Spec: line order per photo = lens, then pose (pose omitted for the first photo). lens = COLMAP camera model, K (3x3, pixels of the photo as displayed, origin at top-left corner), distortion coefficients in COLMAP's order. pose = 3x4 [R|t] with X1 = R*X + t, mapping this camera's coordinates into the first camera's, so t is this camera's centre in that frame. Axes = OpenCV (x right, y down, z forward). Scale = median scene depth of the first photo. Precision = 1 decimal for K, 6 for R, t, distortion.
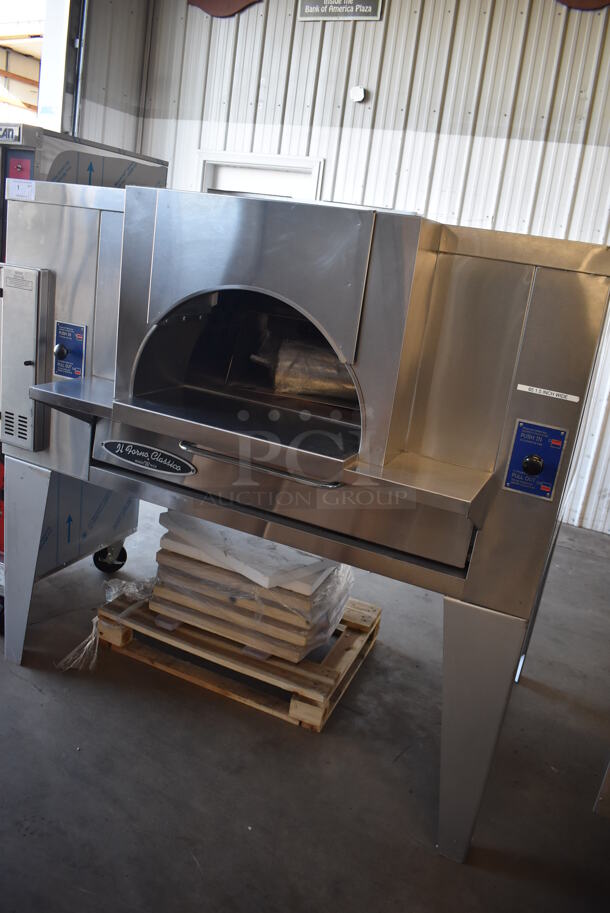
lens RADIAL K [[706.3, 0, 311.4], [0, 706.3, 457.8], [0, 0, 1]] dist [-0.097317, 0.007082]
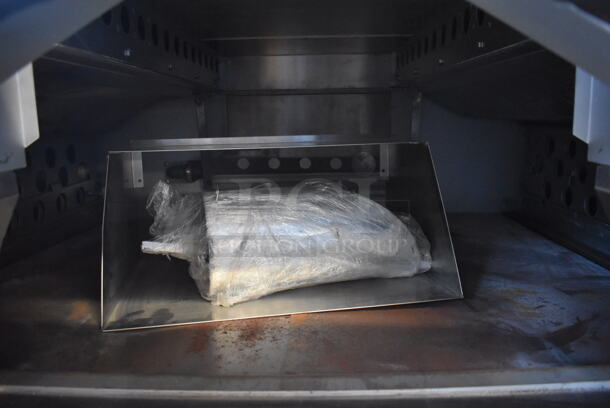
lens RADIAL K [[494.7, 0, 305.0], [0, 494.7, 204.0], [0, 0, 1]] dist [0.000797, 0.000979]
pose [[0.904751, -0.224522, 0.361960, -0.087042], [0.246230, 0.969105, -0.014342, -0.121426], [-0.347557, 0.102101, 0.932083, 0.576042]]
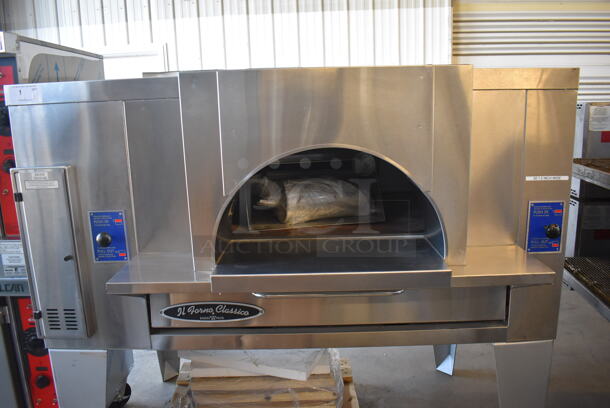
lens RADIAL K [[471.9, 0, 306.9], [0, 471.9, 201.7], [0, 0, 1]] dist [-0.097317, 0.007082]
pose [[0.901324, -0.235004, 0.363851, -0.265554], [0.258001, 0.966026, -0.015179, -0.096749], [-0.347922, 0.107555, 0.931333, 0.200490]]
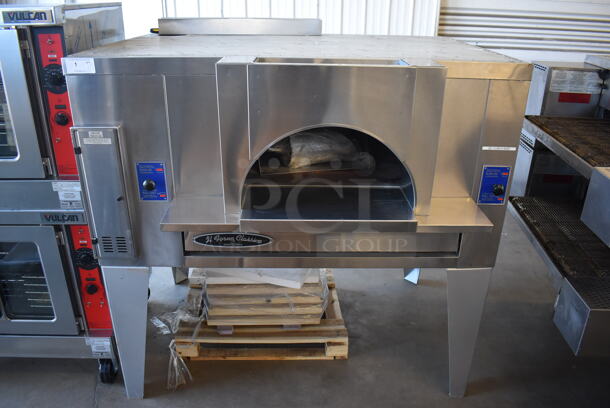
lens RADIAL K [[474.4, 0, 306.5], [0, 474.4, 201.4], [0, 0, 1]] dist [-0.108554, 0.004440]
pose [[0.894864, -0.282236, 0.345775, -0.333797], [0.222719, 0.953712, 0.202065, -0.192156], [-0.386800, -0.103810, 0.916302, 0.060589]]
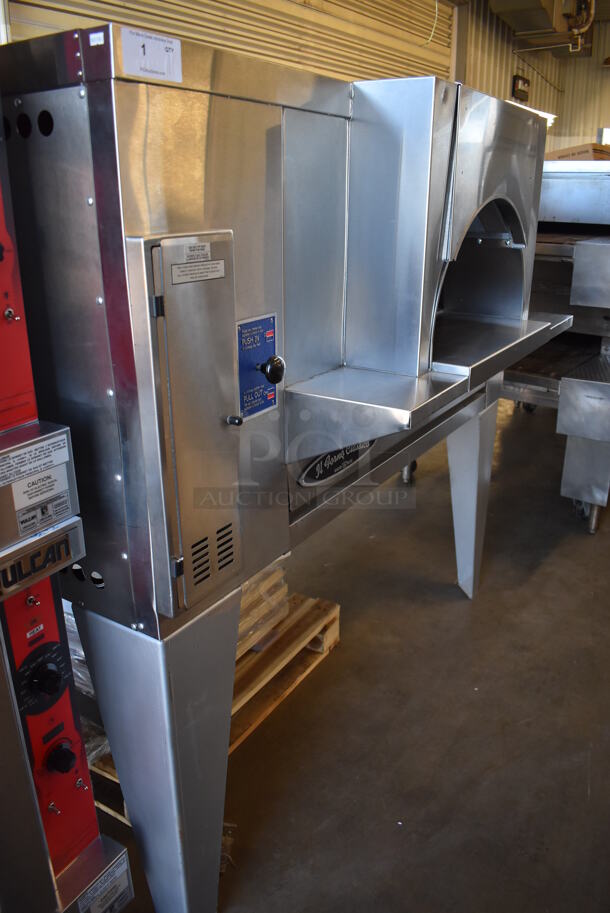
lens RADIAL K [[710.0, 0, 305.0], [0, 710.0, 456.5], [0, 0, 1]] dist [-0.108554, 0.004440]
pose [[0.135939, -0.467792, 0.873322, -0.727315], [0.297549, 0.860086, 0.414386, -0.262860], [-0.944979, 0.203525, 0.256111, 0.690086]]
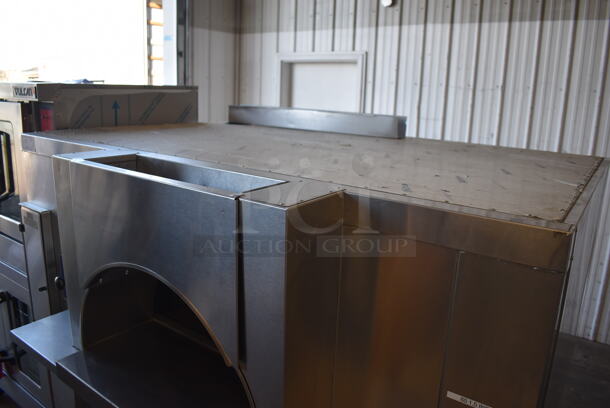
lens RADIAL K [[471.9, 0, 306.9], [0, 471.9, 201.7], [0, 0, 1]] dist [-0.097317, 0.007082]
pose [[0.976379, -0.046638, -0.210972, 0.163165], [0.031483, 0.996714, -0.074630, -0.177062], [0.213759, 0.066226, 0.974639, 0.282685]]
